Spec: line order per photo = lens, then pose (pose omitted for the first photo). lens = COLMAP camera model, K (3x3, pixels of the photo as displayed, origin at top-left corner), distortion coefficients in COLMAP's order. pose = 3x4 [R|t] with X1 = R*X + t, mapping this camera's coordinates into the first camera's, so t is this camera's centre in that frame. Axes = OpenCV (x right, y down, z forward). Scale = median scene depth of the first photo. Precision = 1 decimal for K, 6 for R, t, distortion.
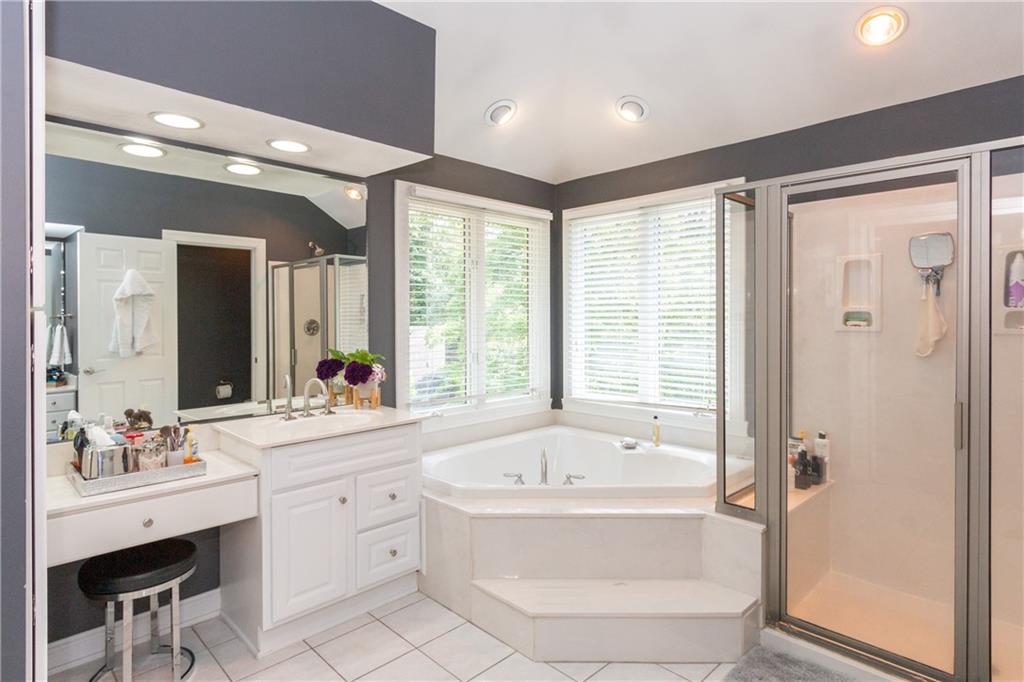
lens RADIAL K [[571.3, 0, 504.9], [0, 571.3, 322.1], [0, 0, 1]] dist [0.011362, 0.004330]
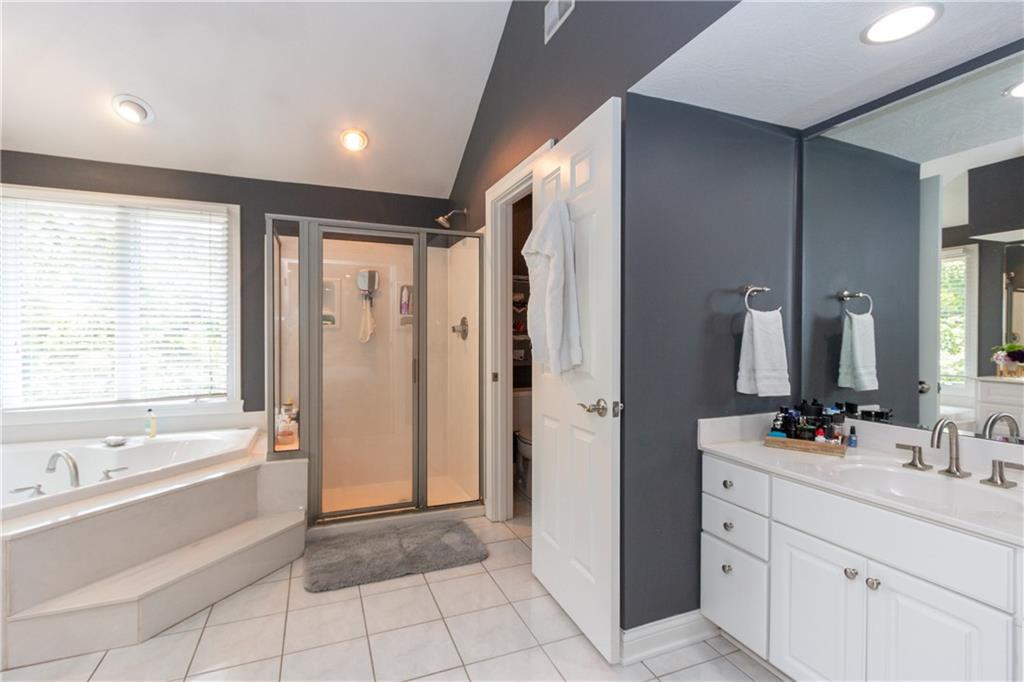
lens RADIAL K [[481.0, 0, 511.2], [0, 481.0, 339.5], [0, 0, 1]] dist [0.002405, -0.000365]
pose [[0.369739, 0.001789, 0.929134, -0.443276], [0.004136, 0.999985, -0.003571, 0.060359], [-0.929127, 0.005163, 0.369726, 0.077291]]
